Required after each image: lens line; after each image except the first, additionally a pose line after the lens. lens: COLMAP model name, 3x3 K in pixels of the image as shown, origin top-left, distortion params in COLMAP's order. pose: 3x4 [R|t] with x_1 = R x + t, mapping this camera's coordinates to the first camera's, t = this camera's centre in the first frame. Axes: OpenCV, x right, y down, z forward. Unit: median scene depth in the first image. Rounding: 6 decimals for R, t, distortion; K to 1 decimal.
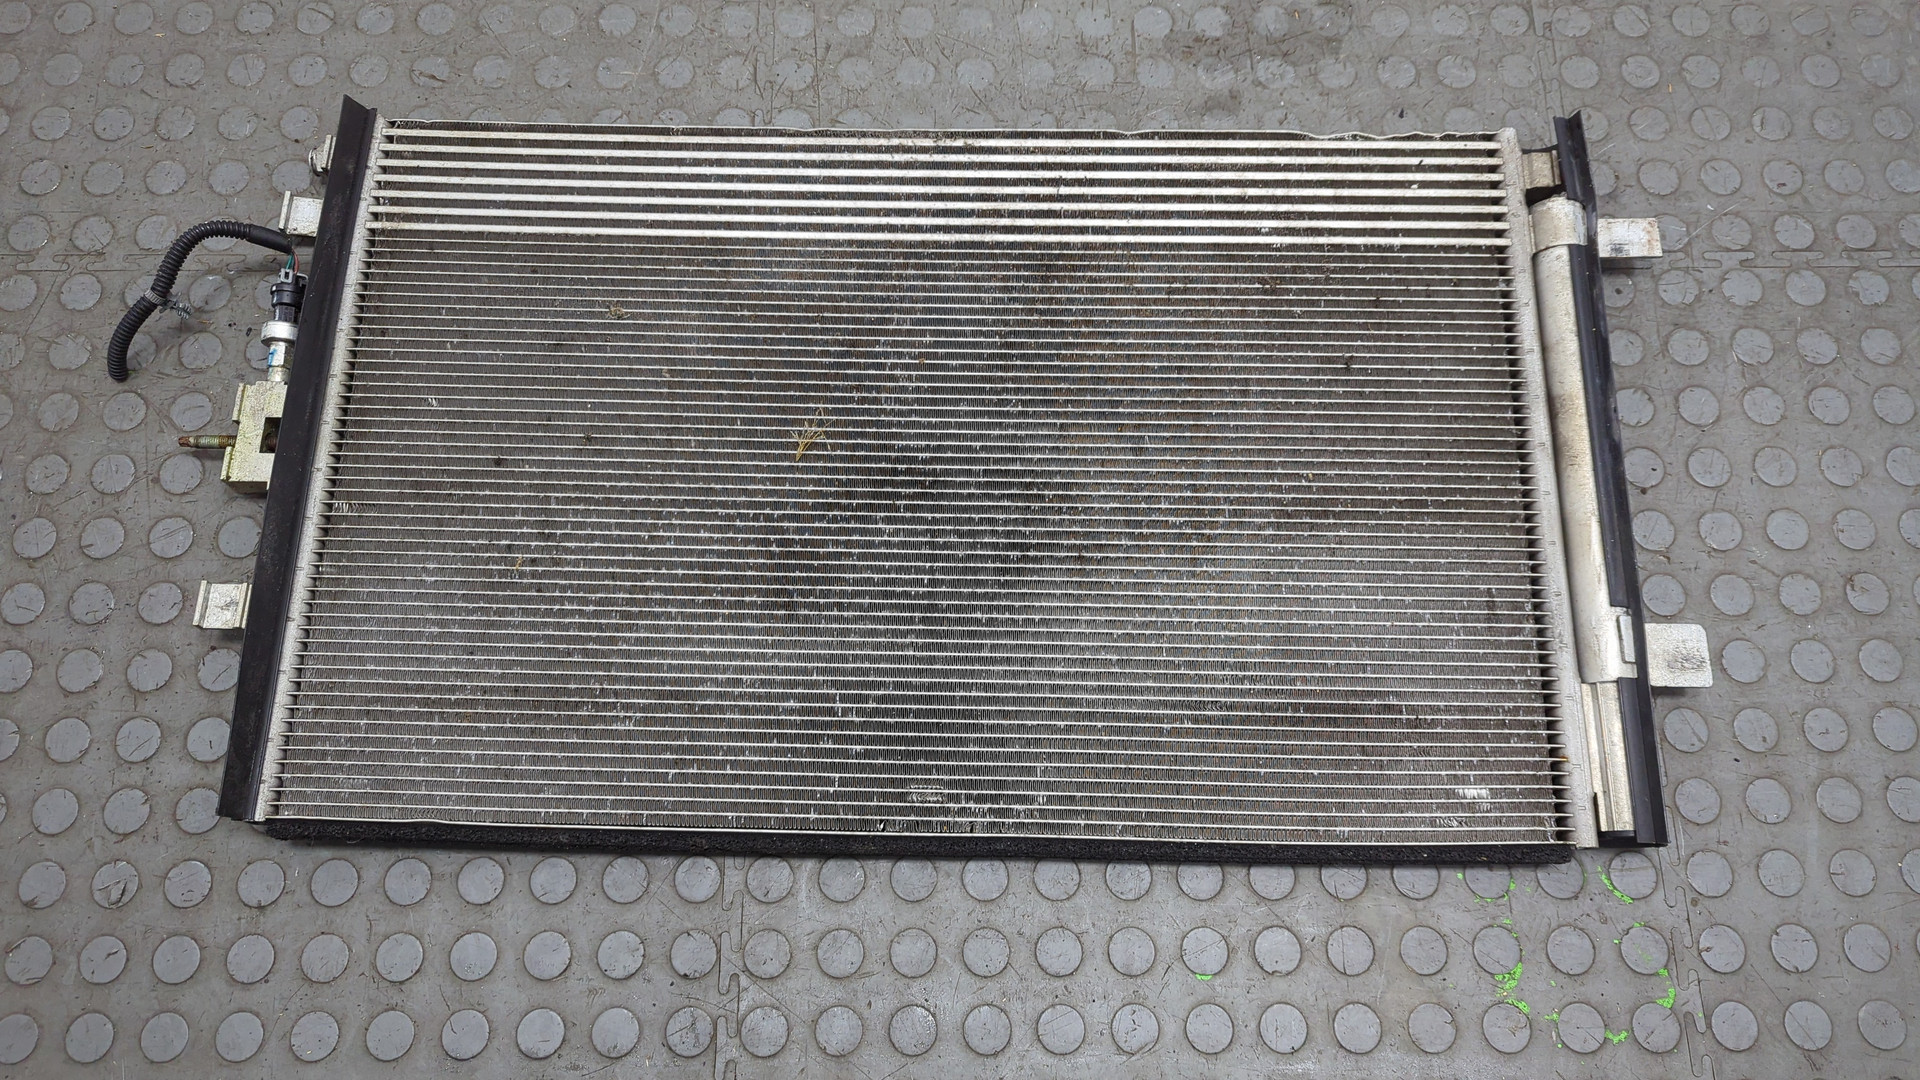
lens RADIAL K [[1512.5, 0, 967.2], [0, 1512.5, 539.9], [0, 0, 1]] dist [-0.000013, -0.038257]
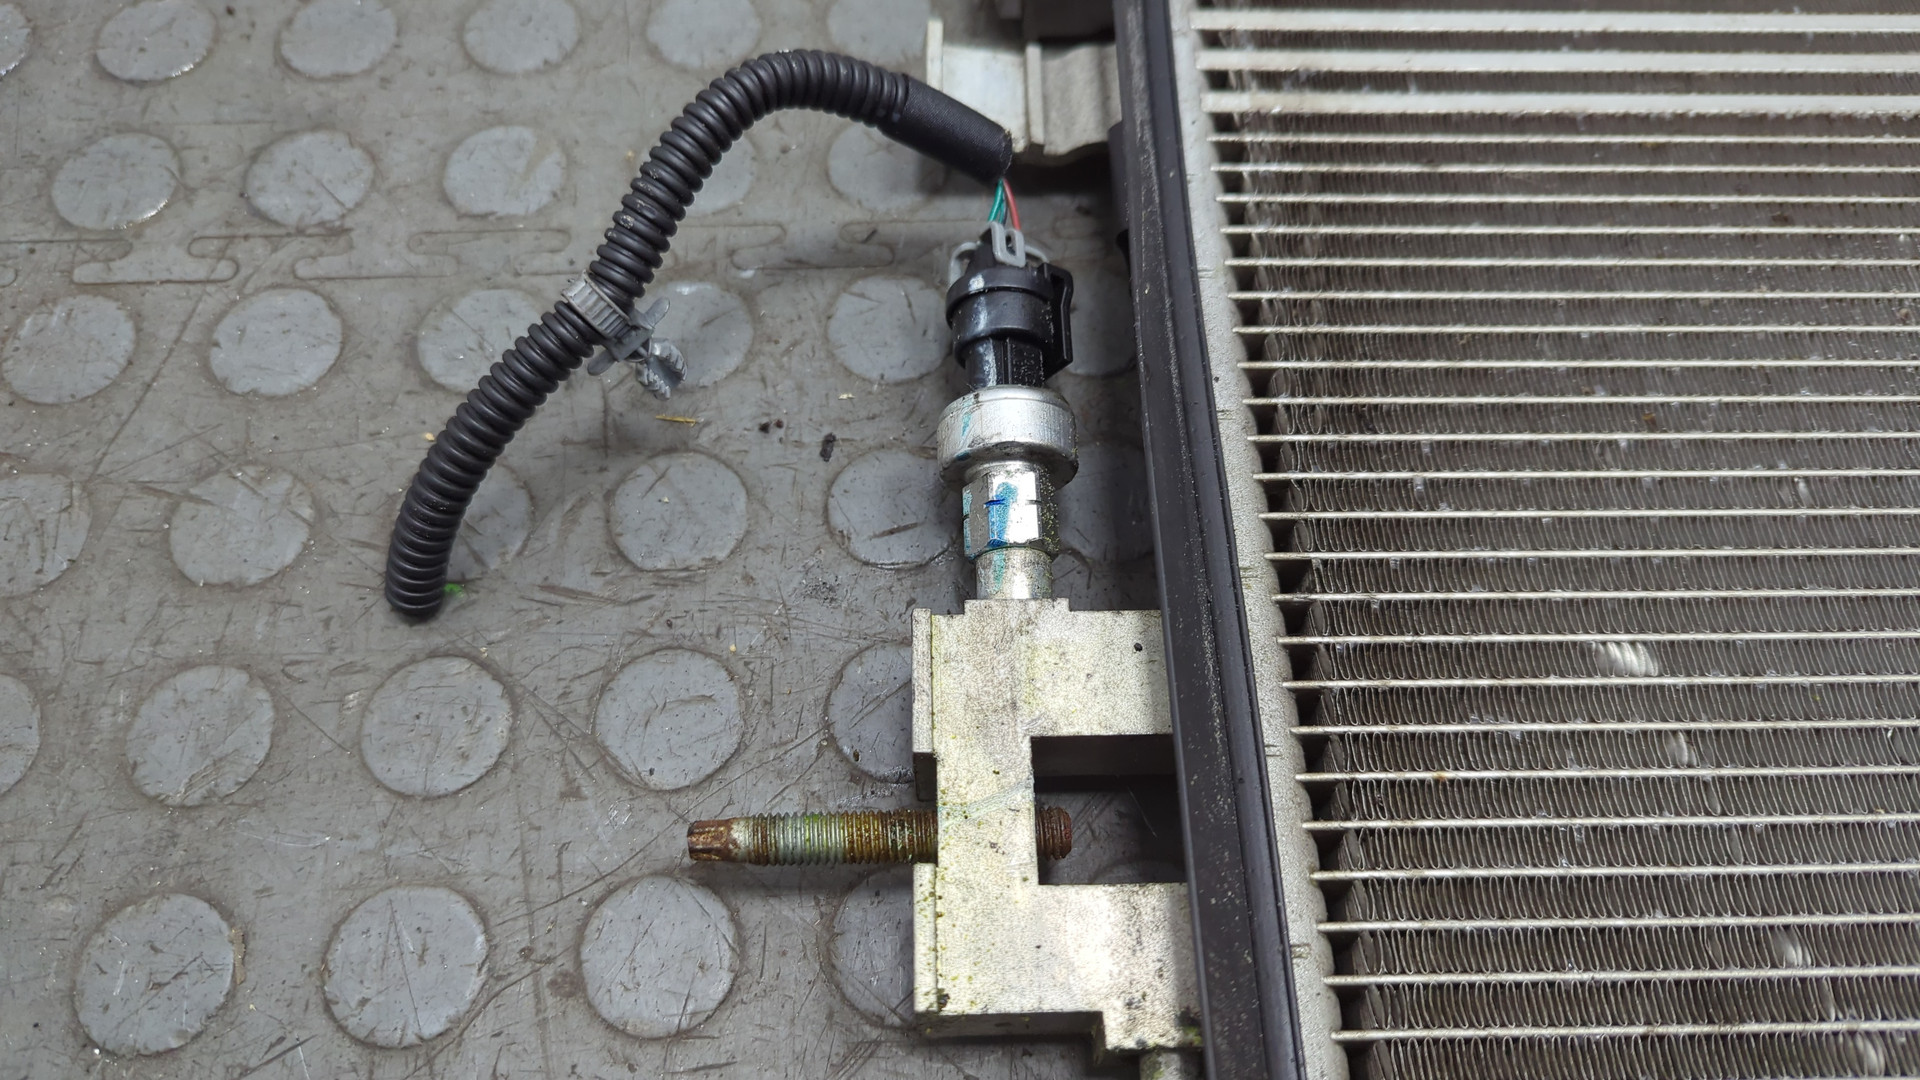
lens RADIAL K [[1512.5, 0, 953.5], [0, 1512.5, 536.3], [0, 0, 1]] dist [-0.000013, -0.038257]
pose [[0.999439, -0.033430, -0.002148, -0.458402], [0.032688, 0.987262, -0.155708, -0.072549], [0.007326, 0.155550, 0.987801, 0.711413]]
